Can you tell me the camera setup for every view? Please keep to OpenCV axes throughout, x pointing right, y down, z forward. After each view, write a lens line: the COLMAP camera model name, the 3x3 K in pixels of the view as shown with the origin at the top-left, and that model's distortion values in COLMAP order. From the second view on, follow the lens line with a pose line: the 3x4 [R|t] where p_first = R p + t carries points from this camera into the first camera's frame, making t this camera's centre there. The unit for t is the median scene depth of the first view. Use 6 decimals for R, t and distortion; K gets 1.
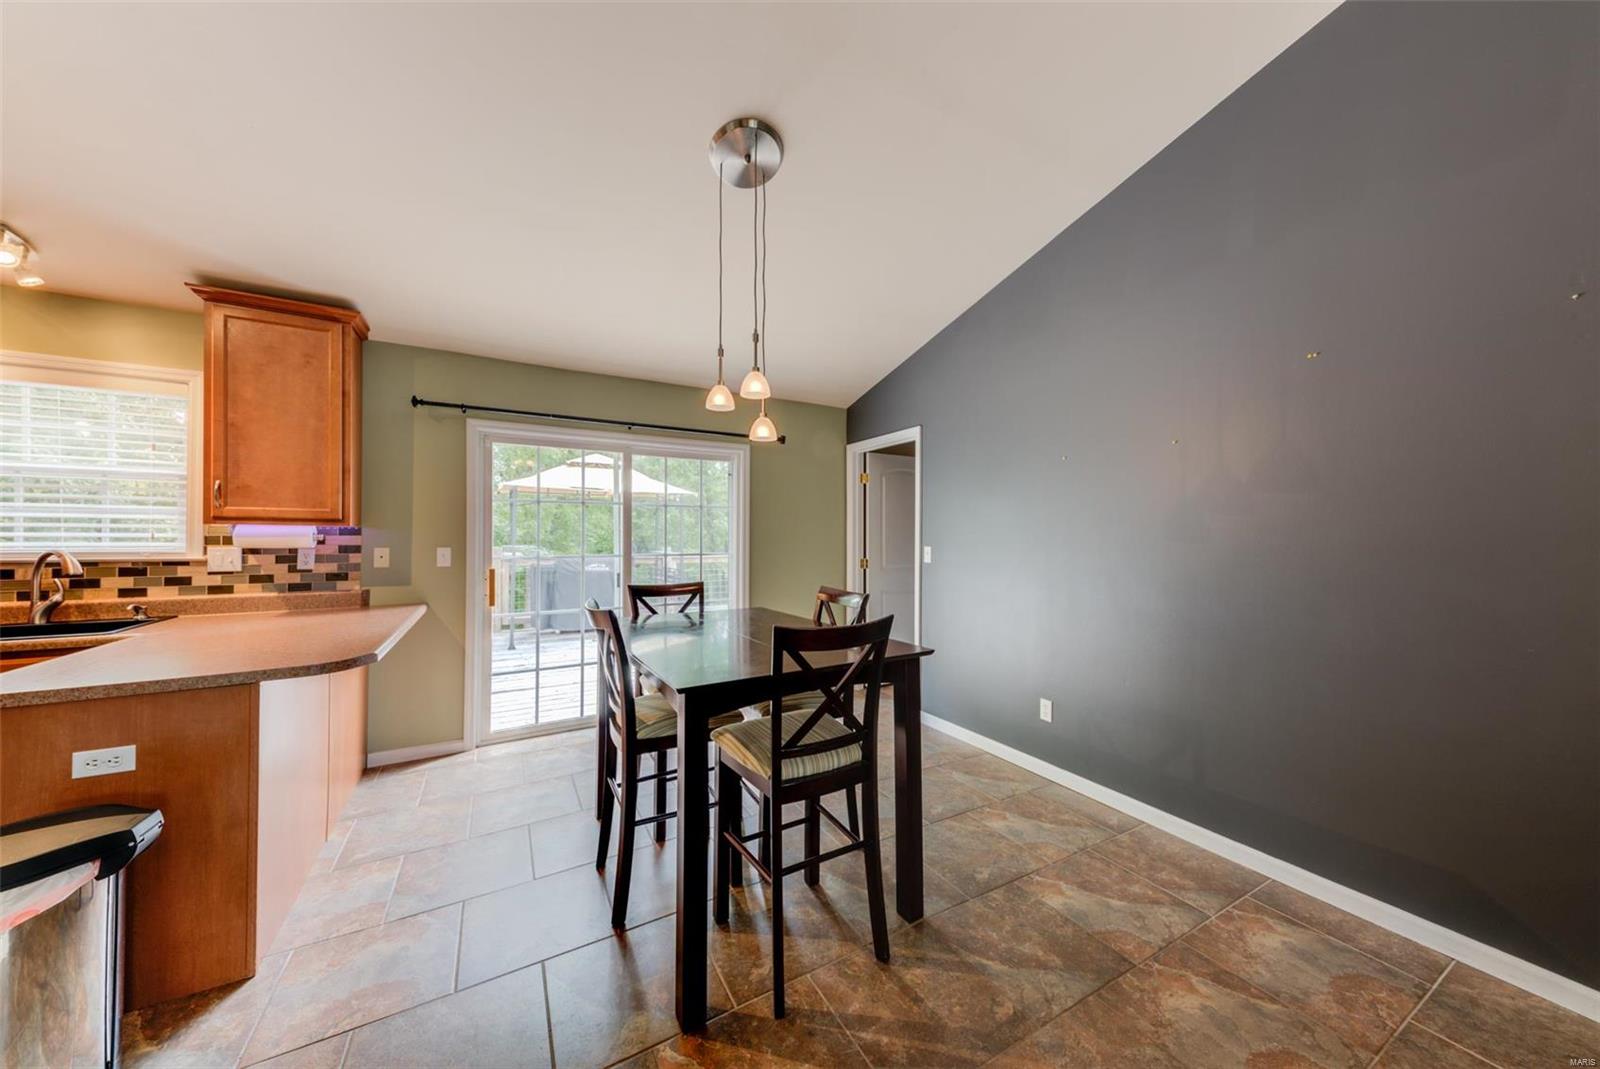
lens RADIAL K [[532.8, 0, 804.7], [0, 532.8, 538.6], [0, 0, 1]] dist [0.011733, -0.000004]
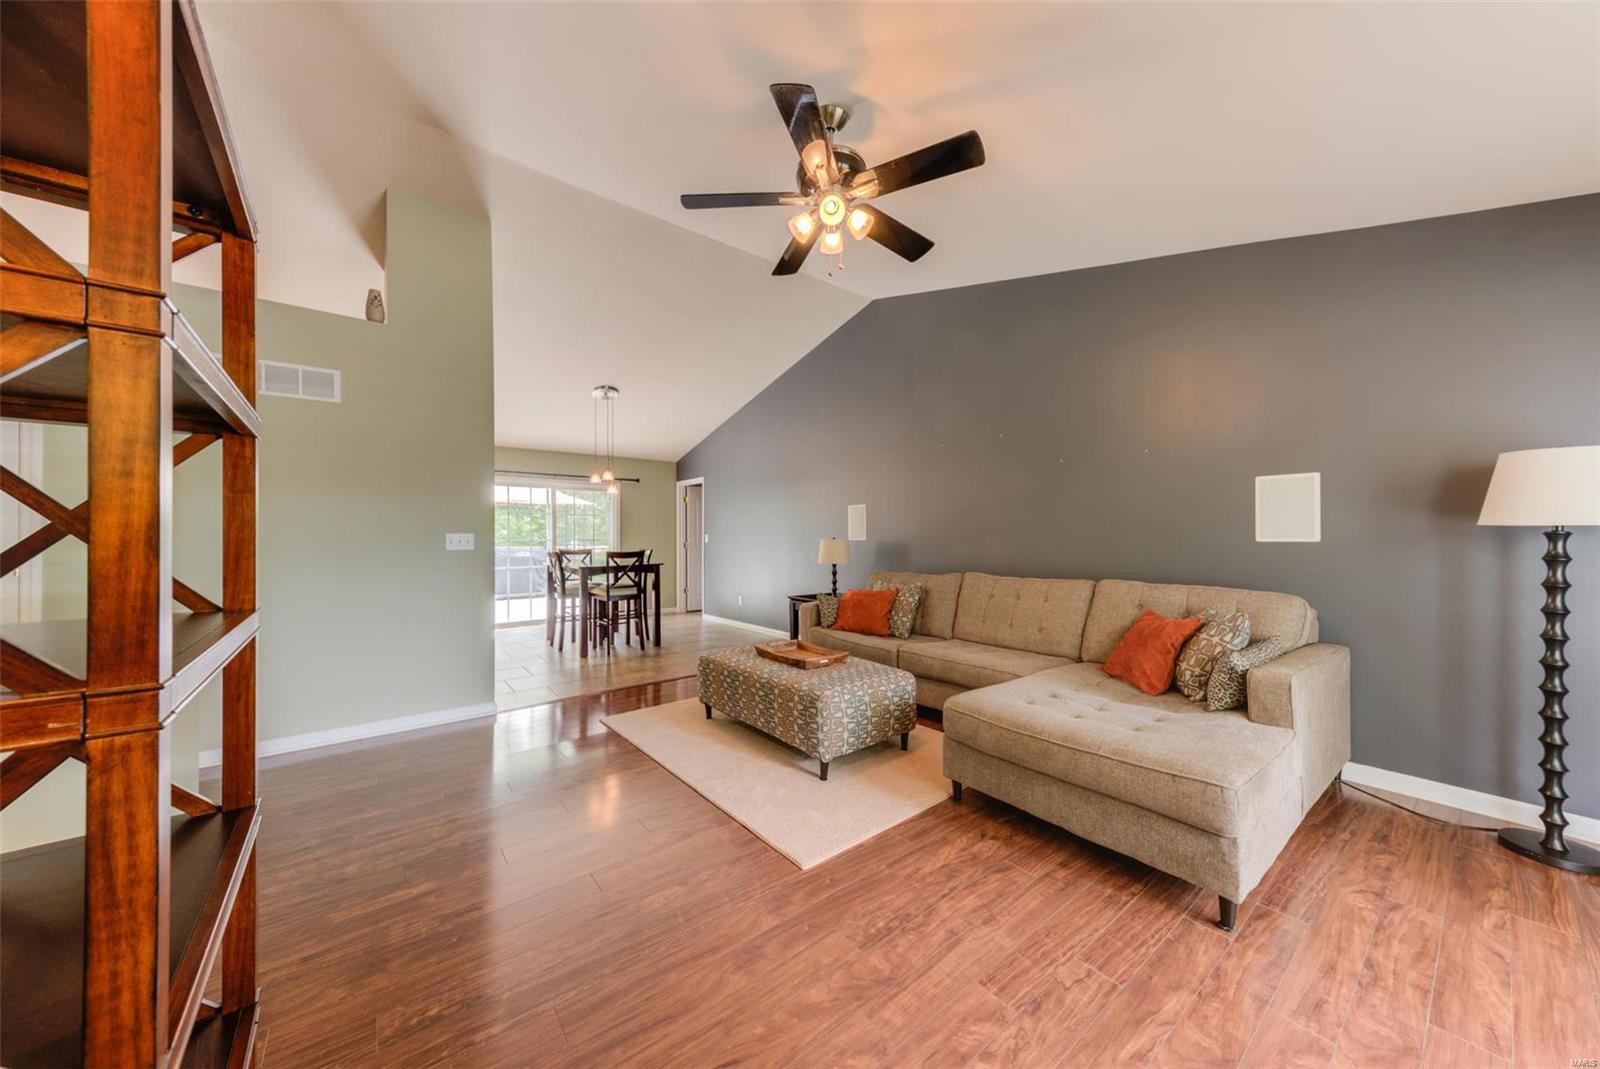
lens RADIAL K [[544.8, 0, 800.2], [0, 544.8, 531.8], [0, 0, 1]] dist [0.022876, -0.003511]
pose [[0.990170, -0.001382, 0.139862, 0.384920], [0.002967, 0.999934, -0.011124, 0.036550], [-0.139837, 0.011430, 0.990109, -1.527767]]
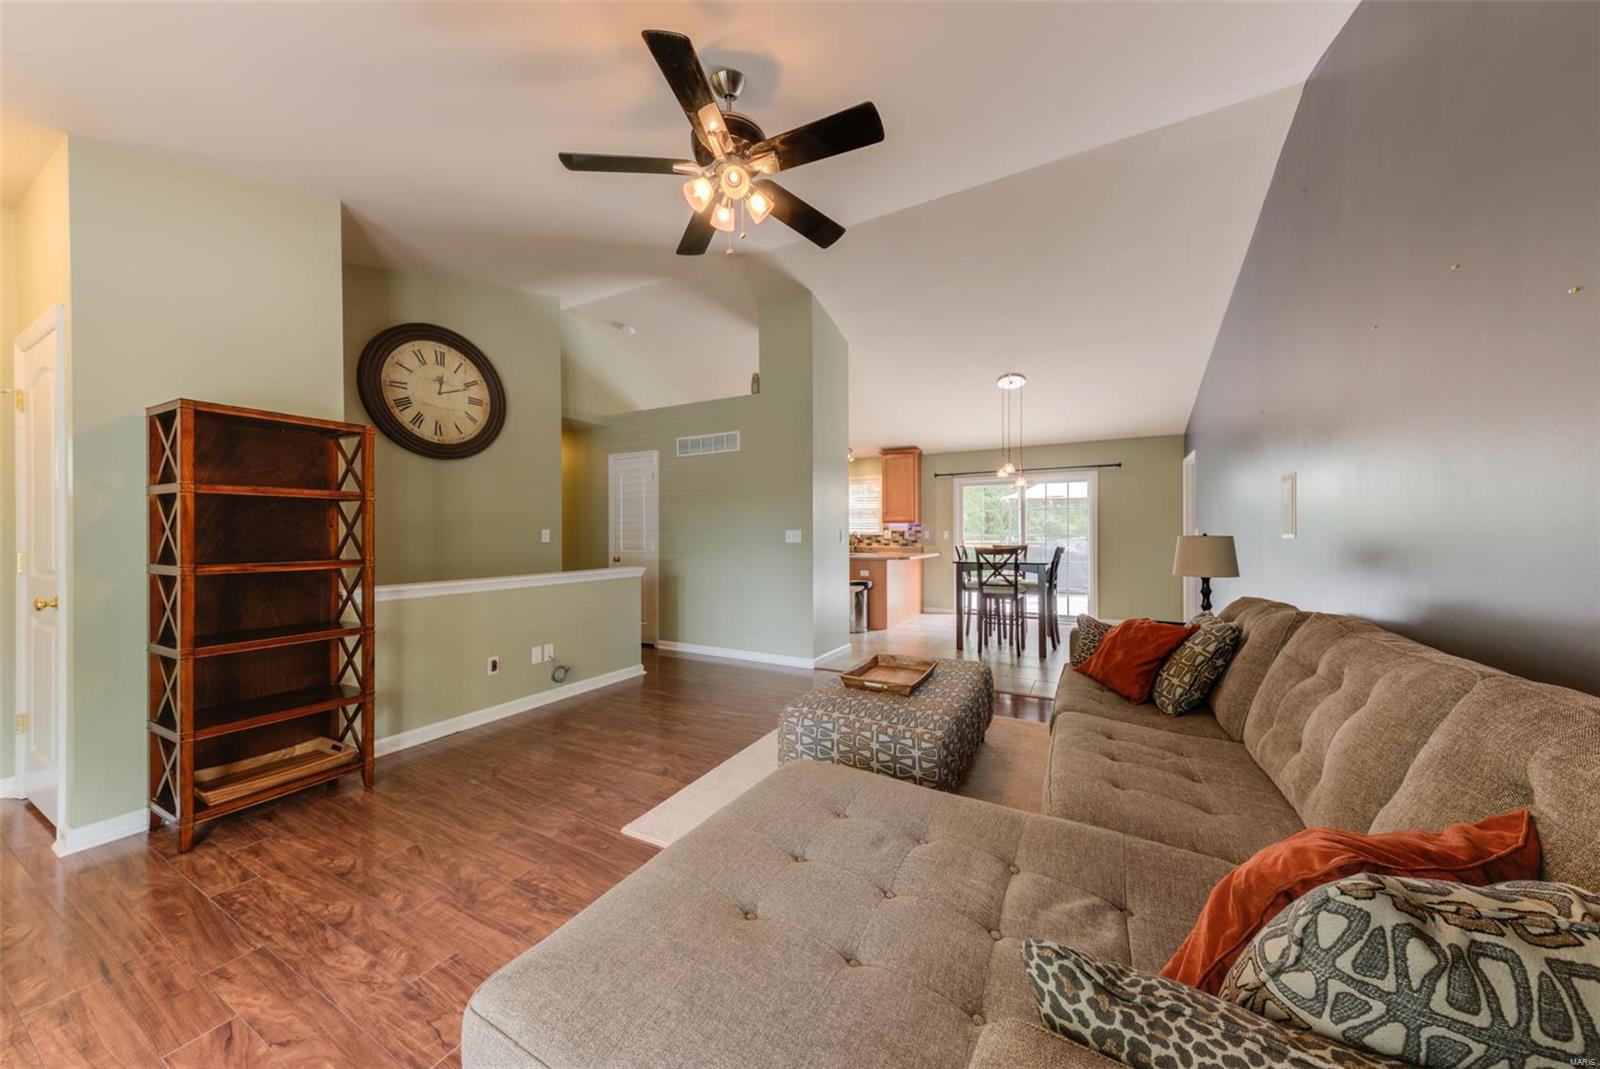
lens RADIAL K [[539.9, 0, 800.0], [0, 539.9, 534.5], [0, 0, 1]] dist [0.010361, -0.000157]
pose [[0.518117, -0.001912, -0.855308, 1.284494], [0.002534, 0.999997, -0.000700, 0.037426], [0.855306, -0.001805, 0.518120, -1.009320]]
